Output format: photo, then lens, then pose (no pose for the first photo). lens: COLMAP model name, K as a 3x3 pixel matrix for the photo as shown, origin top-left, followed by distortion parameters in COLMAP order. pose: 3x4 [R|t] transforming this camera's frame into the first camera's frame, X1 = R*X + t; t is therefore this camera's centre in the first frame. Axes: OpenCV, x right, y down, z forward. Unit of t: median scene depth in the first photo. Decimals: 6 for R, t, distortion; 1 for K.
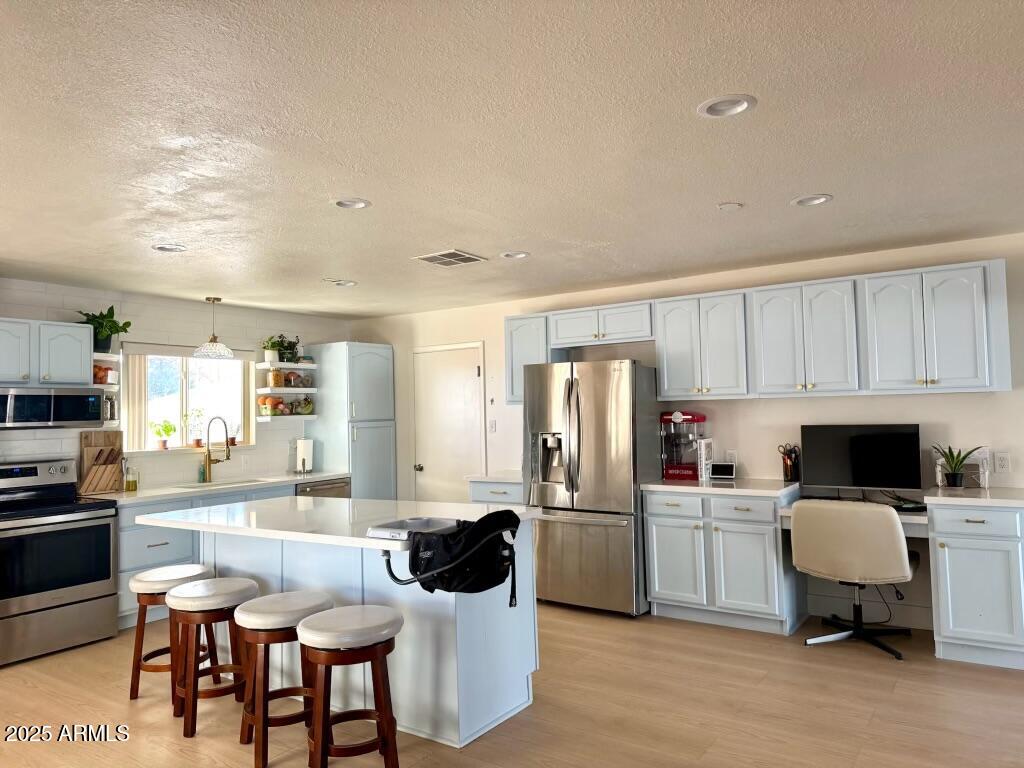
lens RADIAL K [[718.4, 0, 512.1], [0, 718.4, 380.1], [0, 0, 1]] dist [0.049181, -0.011643]
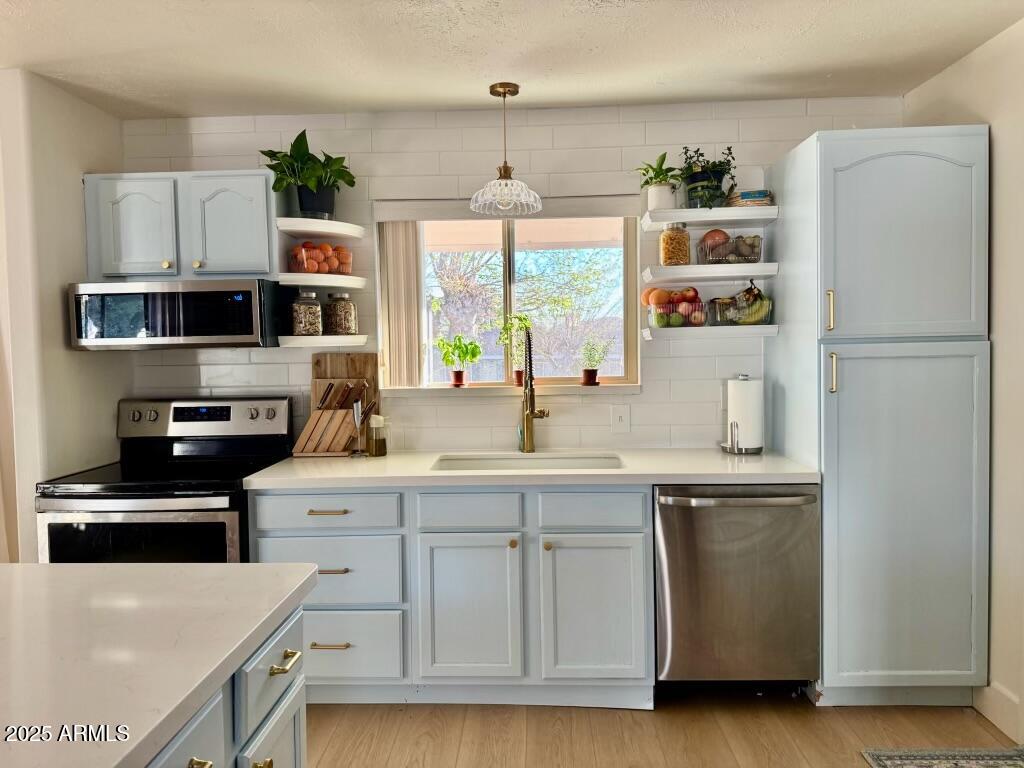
lens RADIAL K [[718.4, 0, 515.8], [0, 718.4, 384.8], [0, 0, 1]] dist [0.049181, -0.011643]
pose [[0.541659, 0.060239, -0.838437, 0.015752], [0.043574, 0.994076, 0.099572, 0.039135], [0.839468, -0.090468, 0.535825, 0.727156]]
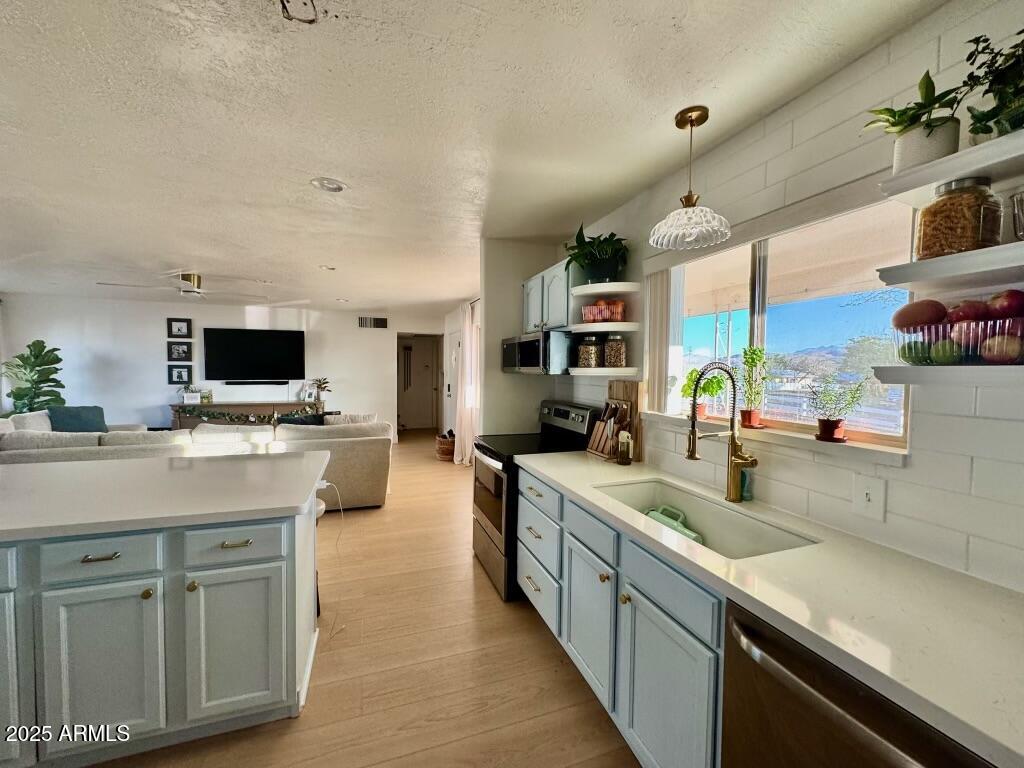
lens RADIAL K [[409.5, 0, 502.0], [0, 409.5, 384.6], [0, 0, 1]] dist [-0.000518, -0.000025]
pose [[-0.603454, 0.047586, -0.795977, -0.116424], [0.038479, 0.998793, 0.030539, 0.050507], [0.796469, -0.012200, -0.604557, 1.061396]]
